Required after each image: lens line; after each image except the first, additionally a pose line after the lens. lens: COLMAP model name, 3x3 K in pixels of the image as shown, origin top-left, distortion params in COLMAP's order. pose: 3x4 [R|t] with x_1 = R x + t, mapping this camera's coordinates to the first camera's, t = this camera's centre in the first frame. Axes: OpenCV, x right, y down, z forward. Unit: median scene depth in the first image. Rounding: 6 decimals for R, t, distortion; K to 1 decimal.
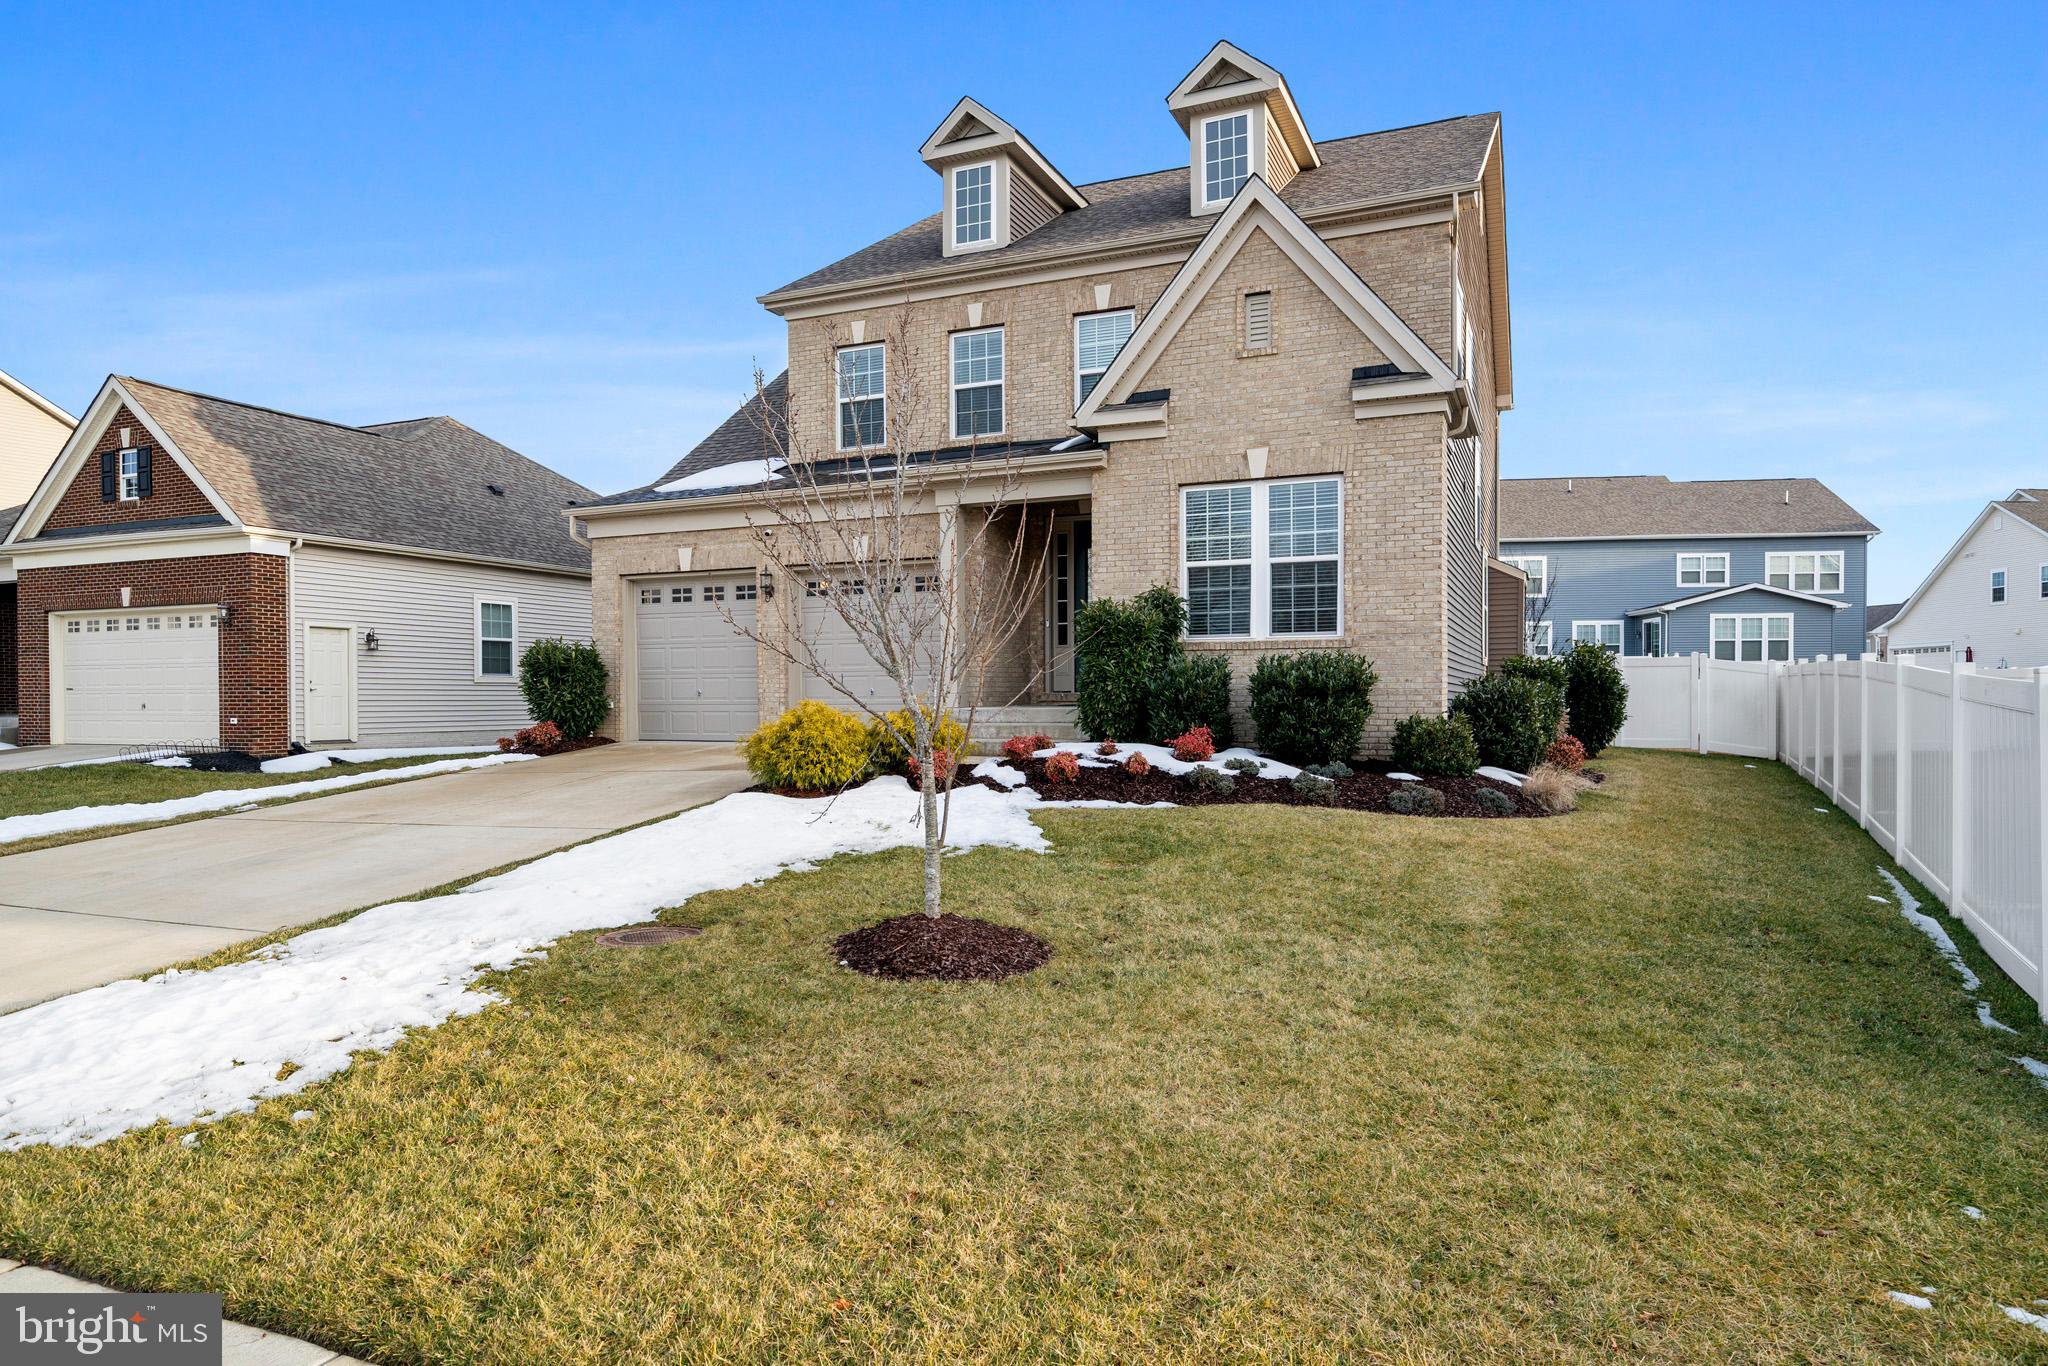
lens RADIAL K [[1204.3, 0, 1039.3], [0, 1204.3, 683.9], [0, 0, 1]] dist [-0.005268, -0.000497]
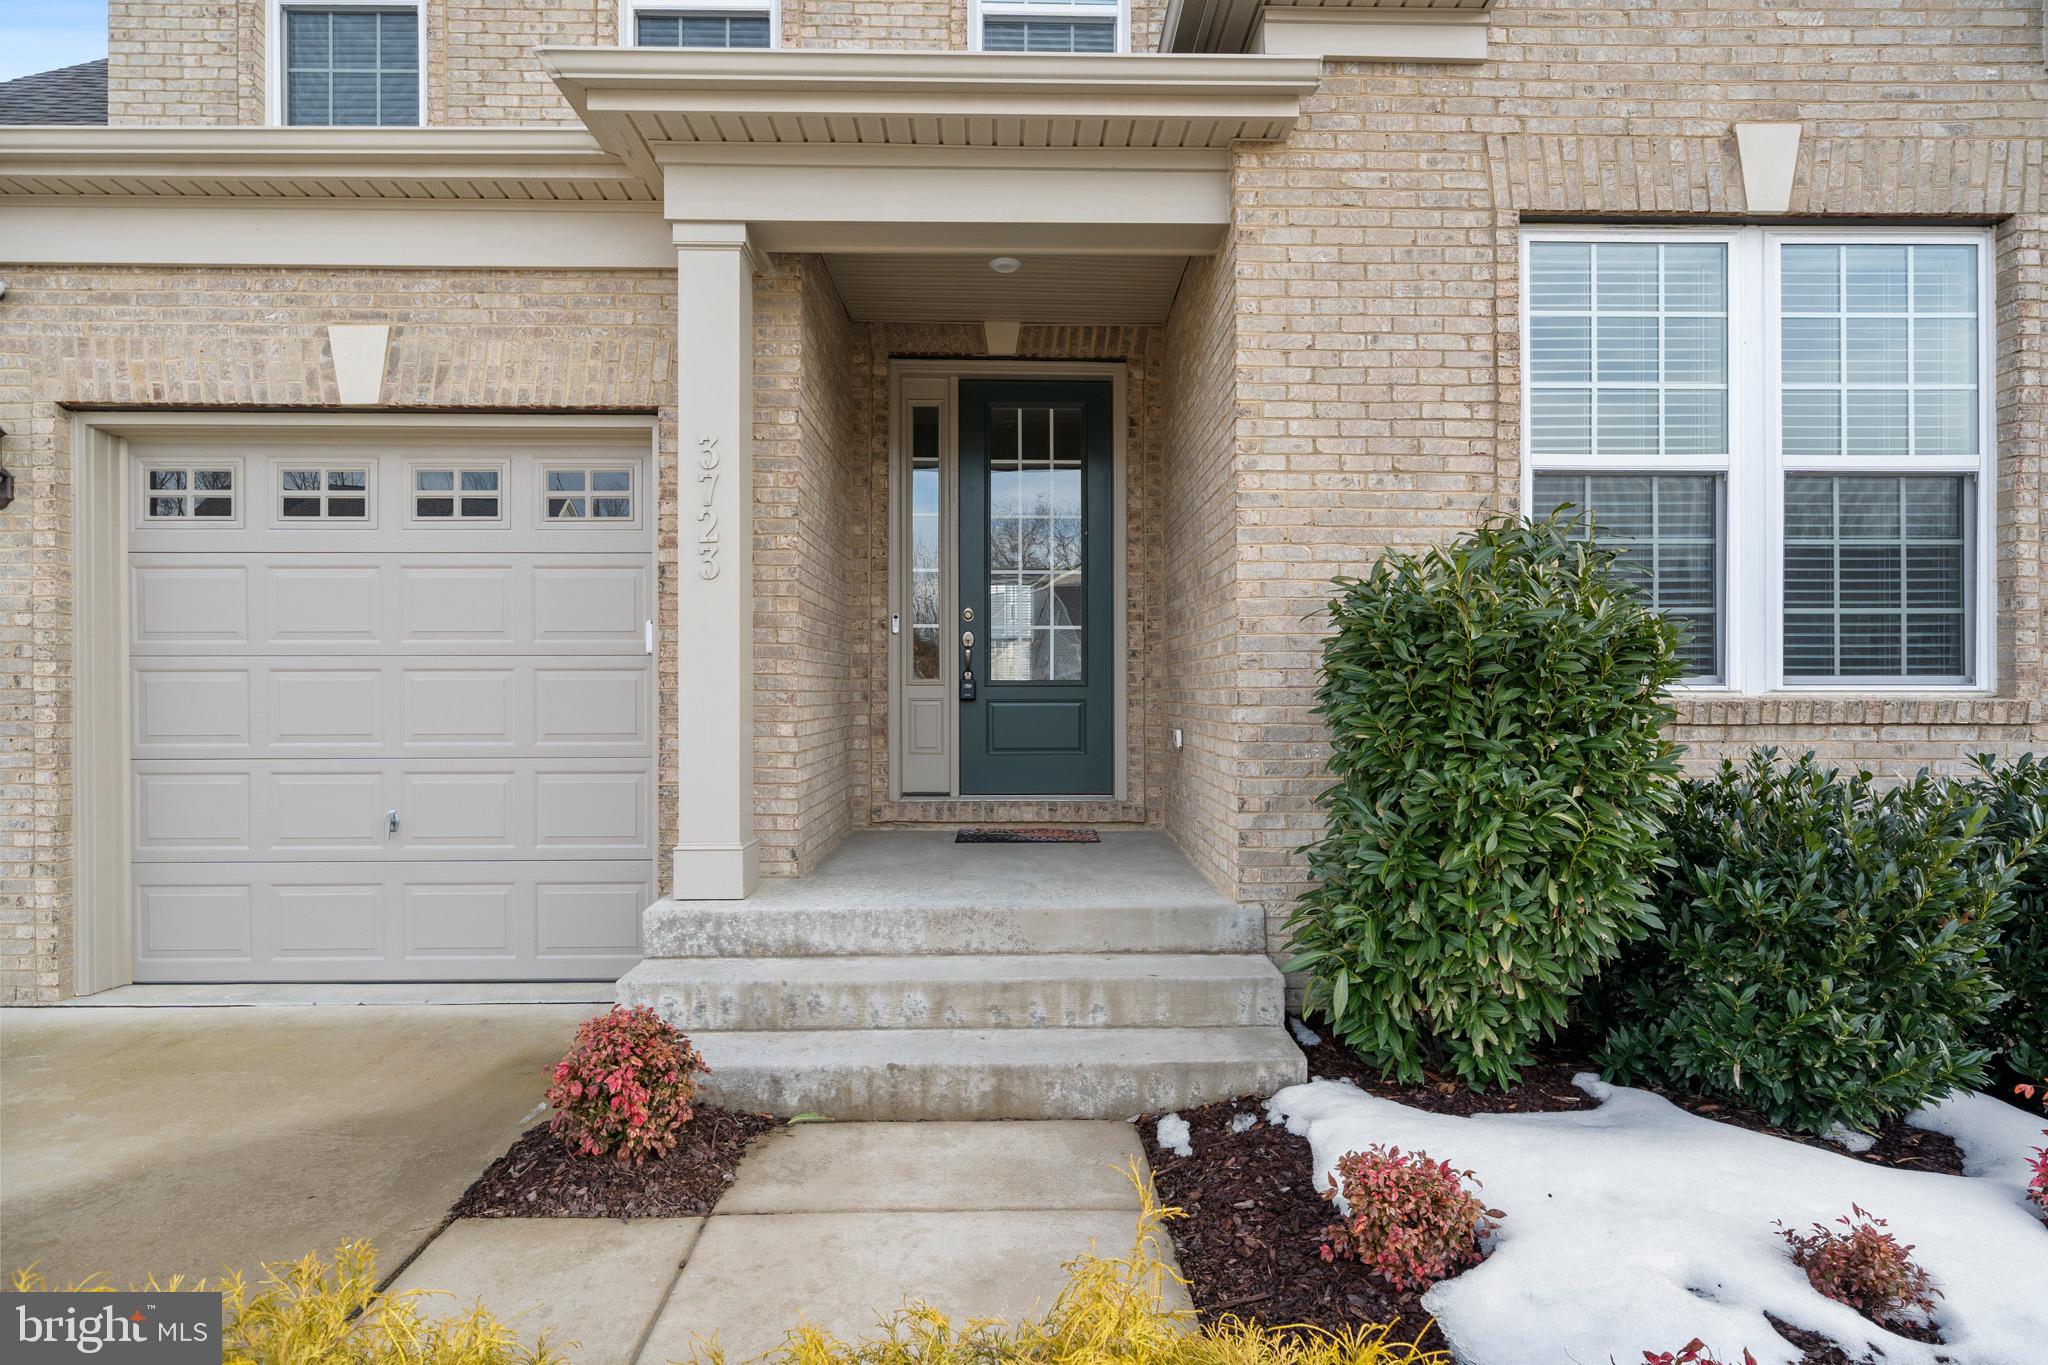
lens RADIAL K [[1128.9, 0, 1029.2], [0, 1128.9, 690.1], [0, 0, 1]] dist [-0.000784, -0.000377]
pose [[0.909230, 0.005229, 0.416261, -0.105171], [-0.007652, 0.999962, 0.004154, -0.029761], [-0.416224, -0.006962, 0.909236, 0.624122]]
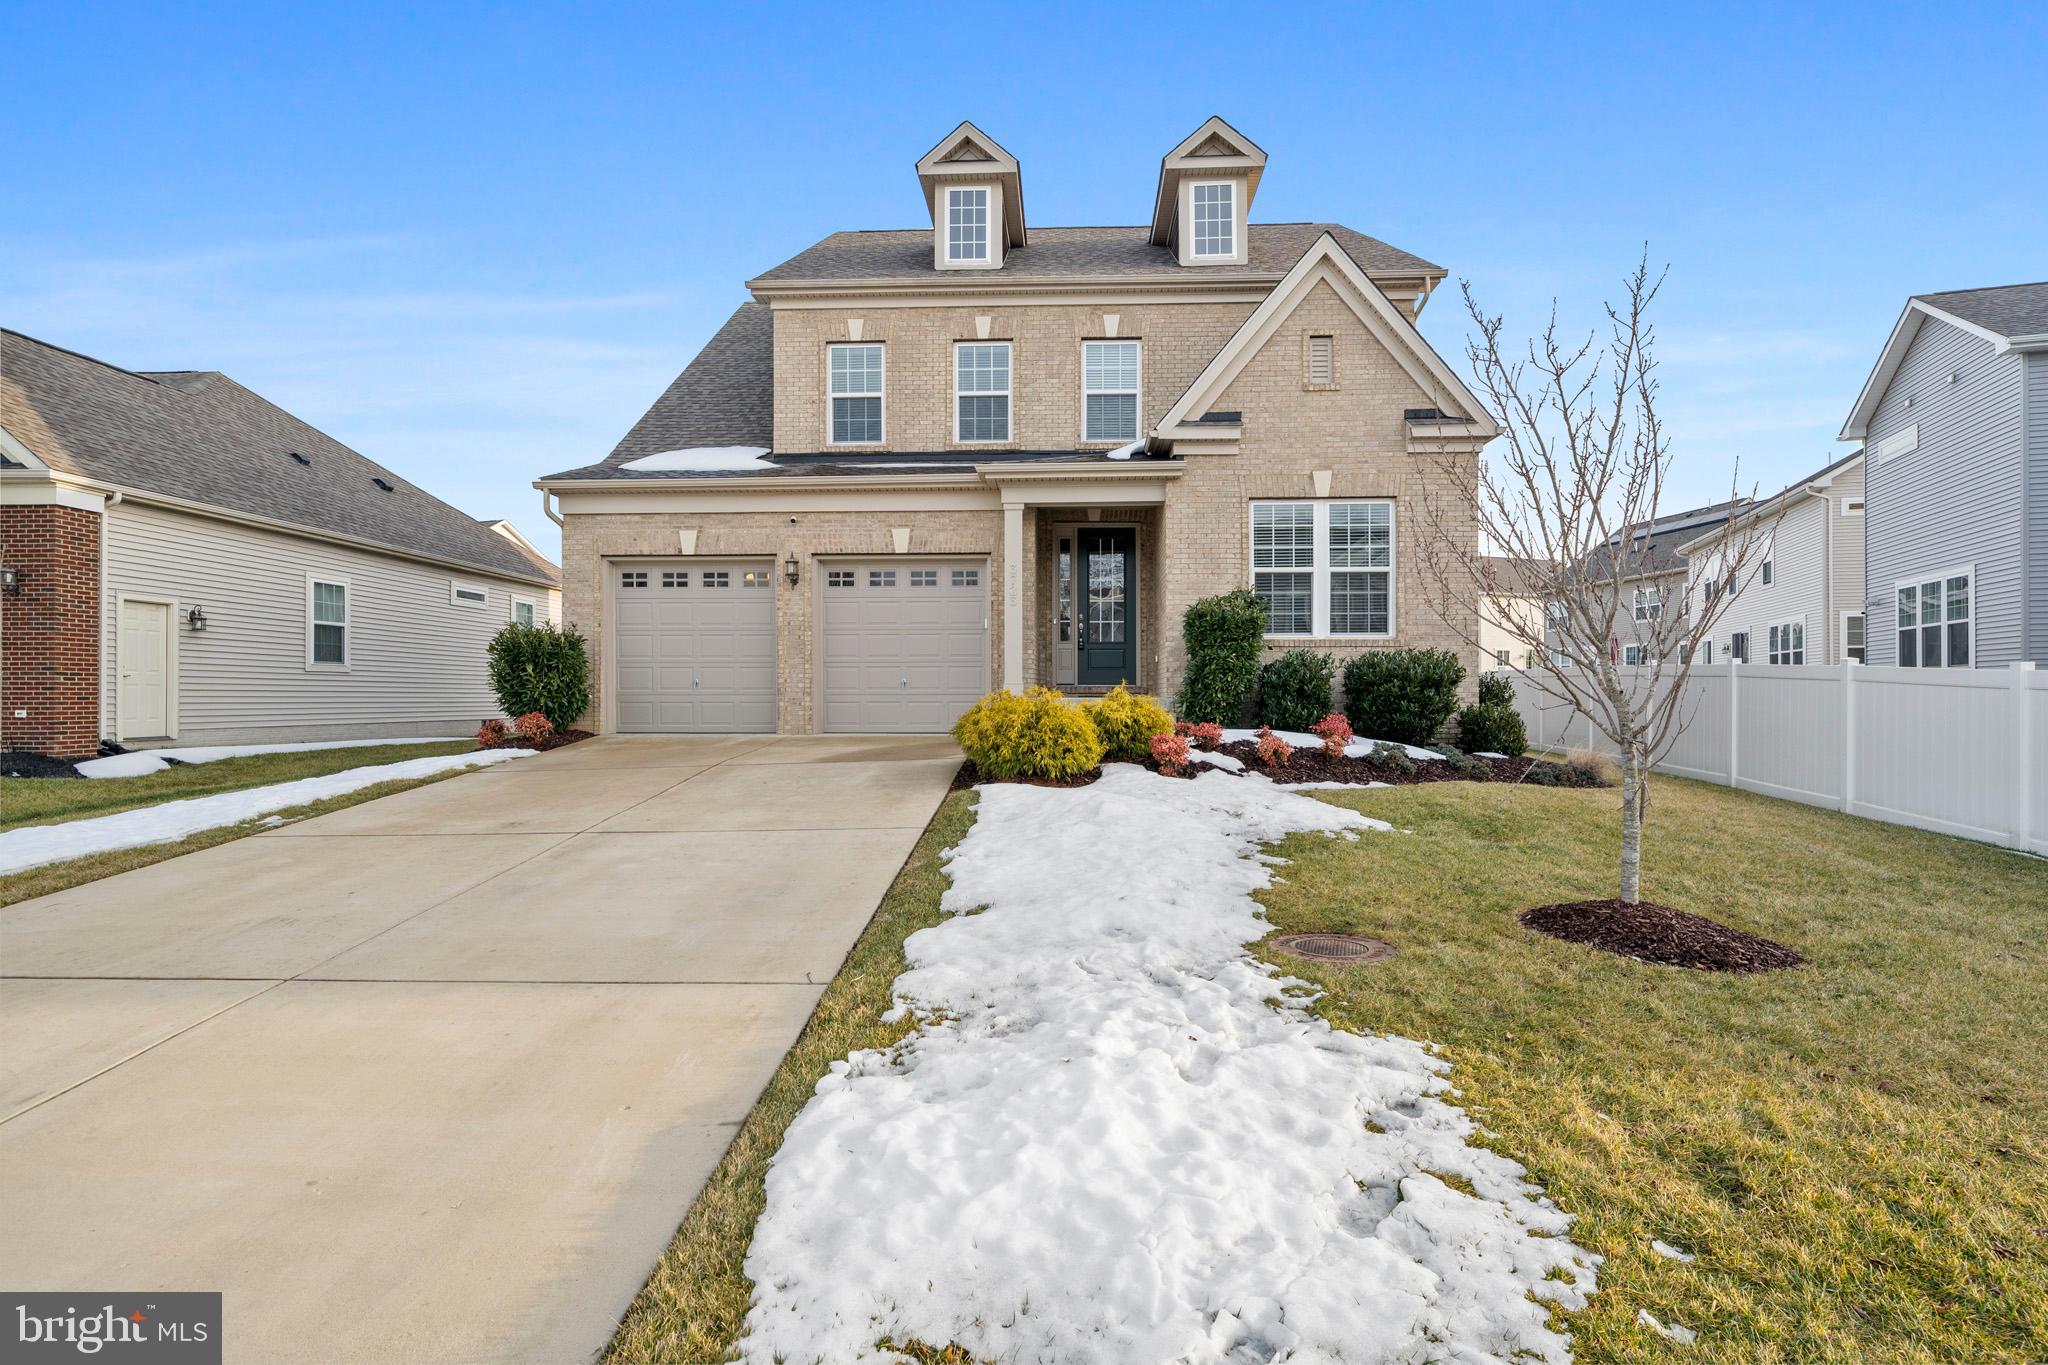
lens RADIAL K [[1011.8, 0, 1024.0], [0, 1011.8, 669.7], [0, 0, 1]] dist [-0.002199, -0.000228]
pose [[0.935649, 0.013032, 0.352691, -0.327875], [-0.007636, 0.999832, -0.016688, 0.008750], [-0.352849, 0.012921, 0.935591, 0.159307]]
